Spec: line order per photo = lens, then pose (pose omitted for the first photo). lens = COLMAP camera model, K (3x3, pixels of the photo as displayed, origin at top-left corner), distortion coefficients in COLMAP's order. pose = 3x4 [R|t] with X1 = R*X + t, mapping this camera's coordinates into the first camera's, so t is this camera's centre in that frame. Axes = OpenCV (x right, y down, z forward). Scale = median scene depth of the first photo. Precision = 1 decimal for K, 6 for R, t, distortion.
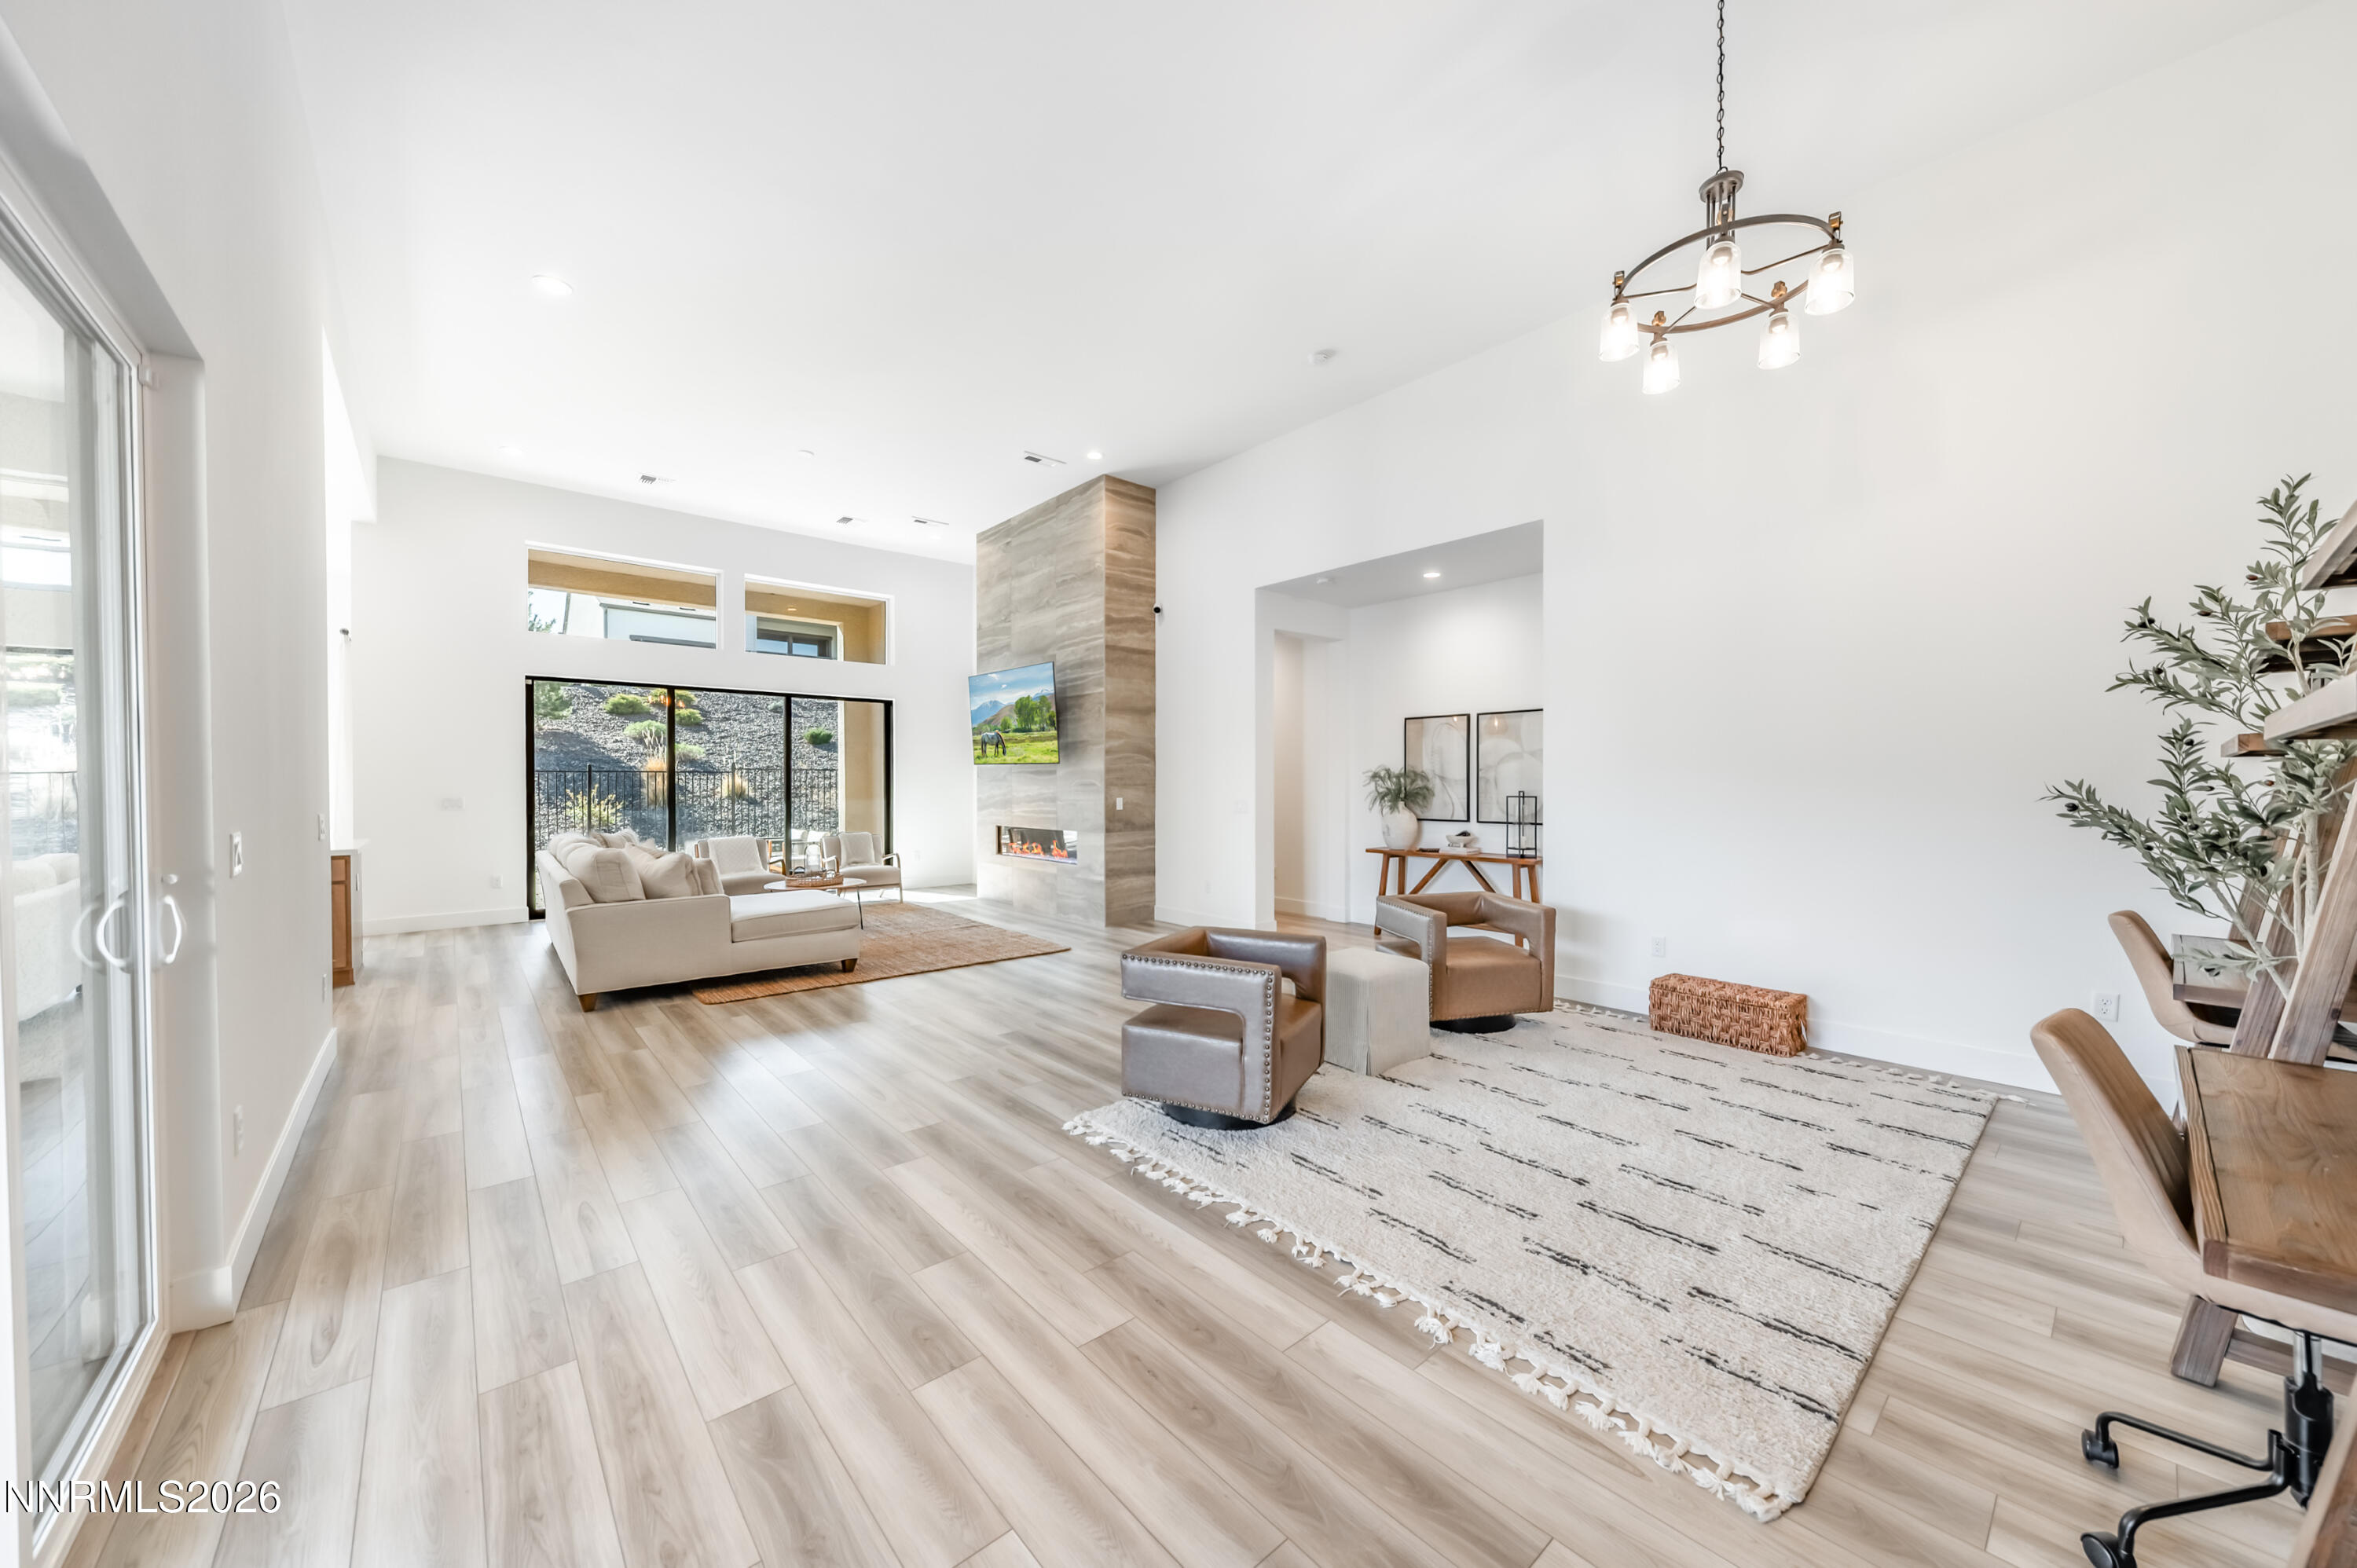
lens RADIAL K [[825.6, 0, 1178.5], [0, 825.6, 784.0], [0, 0, 1]] dist [0.000620, -0.000042]
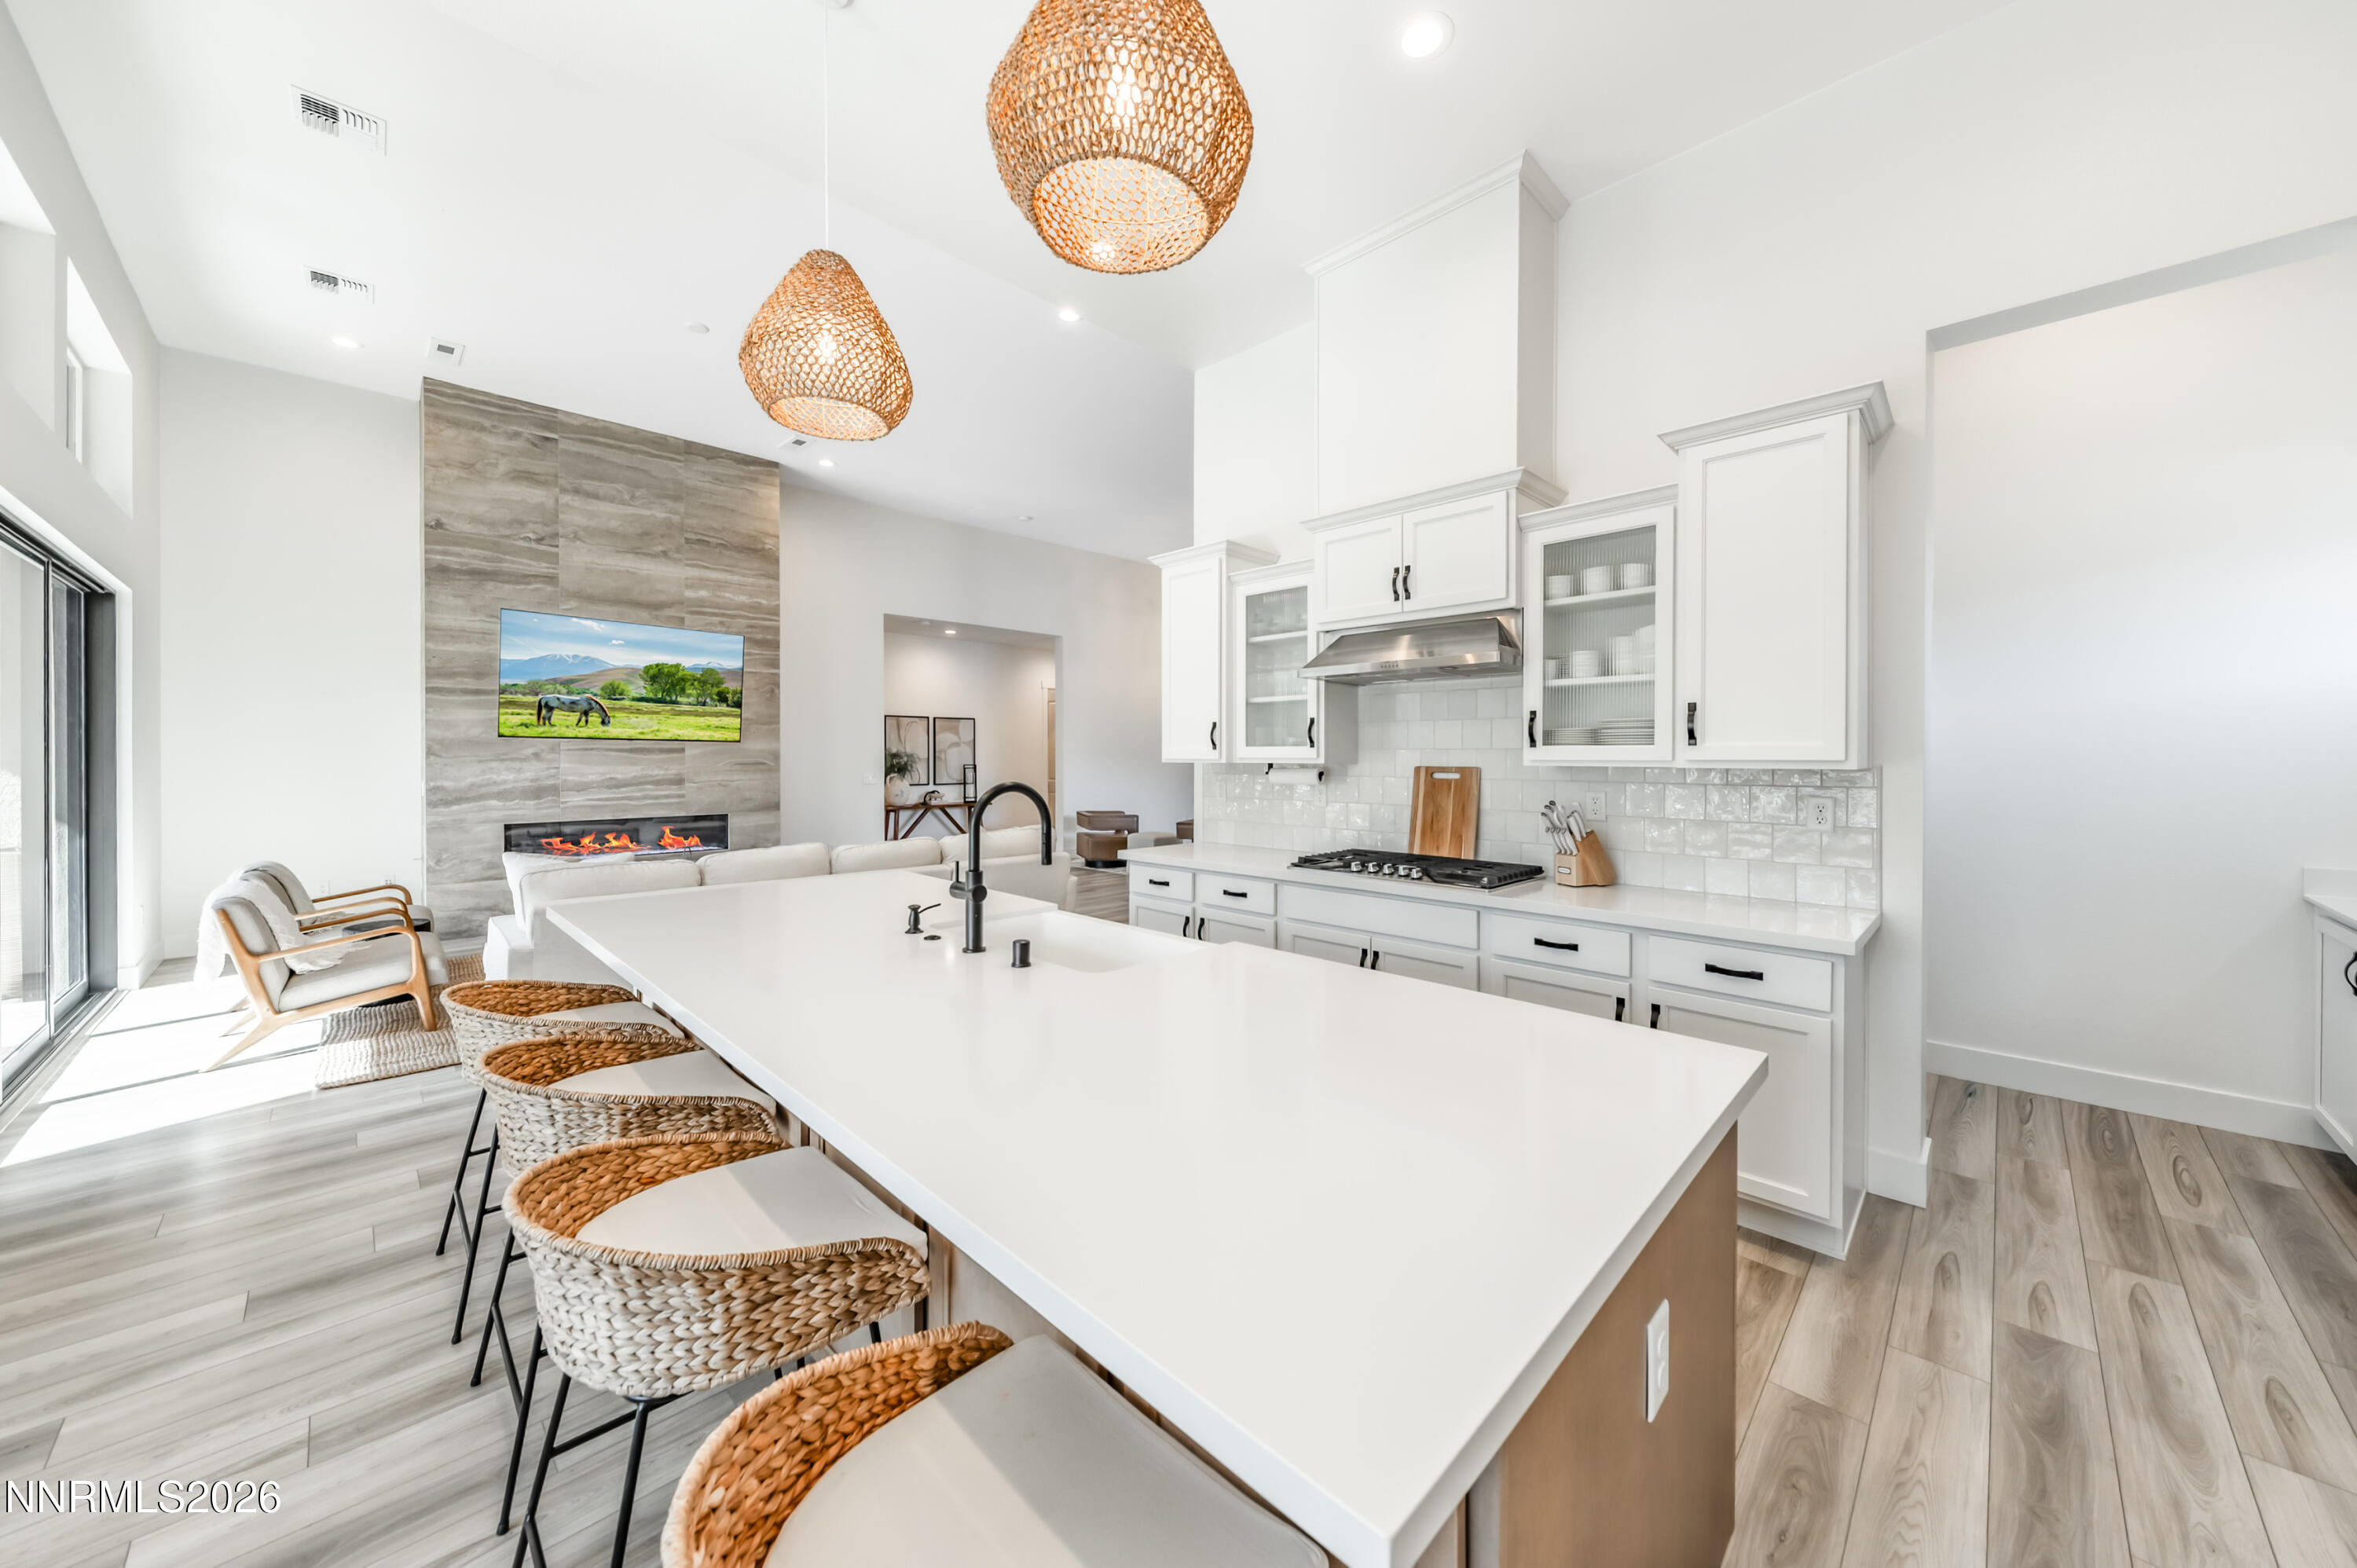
lens RADIAL K [[814.7, 0, 1186.9], [0, 814.7, 760.8], [0, 0, 1]] dist [-0.000027, -0.000008]
pose [[-0.077093, -0.003576, 0.997018, -1.143191], [0.005901, 0.999974, 0.004043, -0.003968], [-0.997006, 0.006195, -0.077069, 0.571593]]
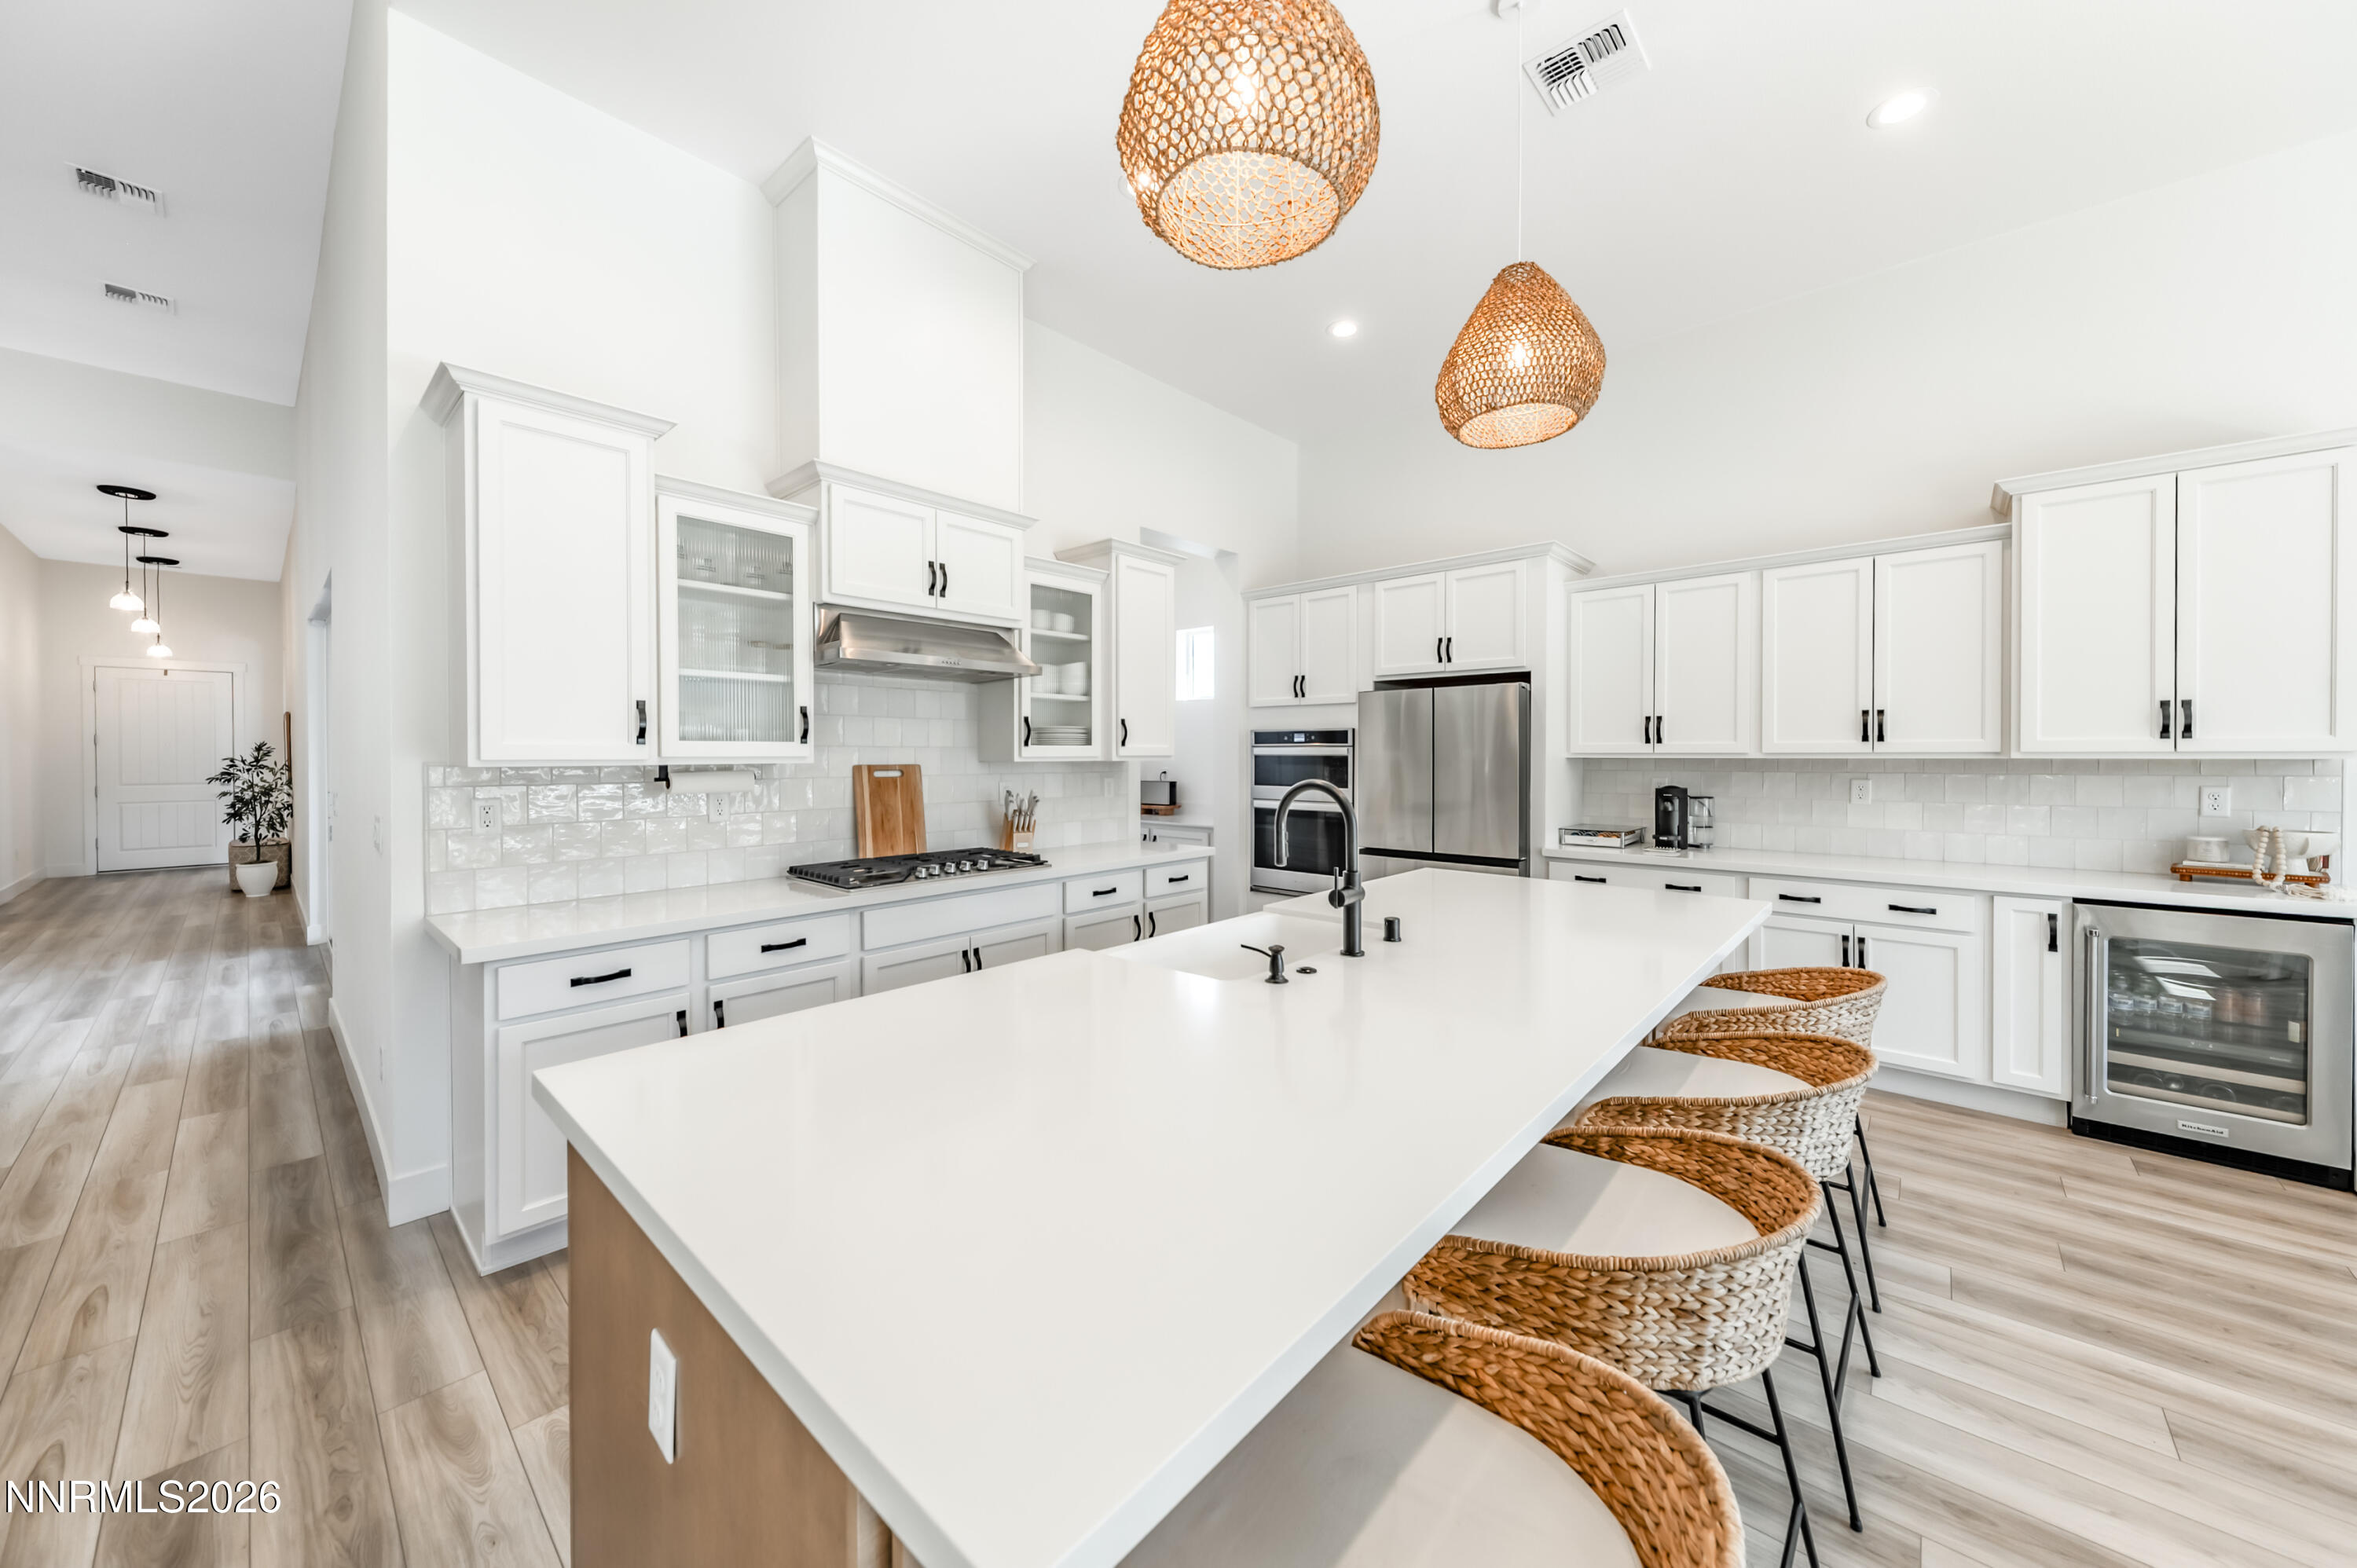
lens RADIAL K [[827.3, 0, 1190.6], [0, 827.3, 751.2], [0, 0, 1]] dist [0.009200, -0.000095]
pose [[-0.992354, 0.003418, -0.123377, -0.800587], [0.002561, 0.999971, 0.007105, -0.008095], [0.123397, 0.006735, -0.992334, 0.871244]]
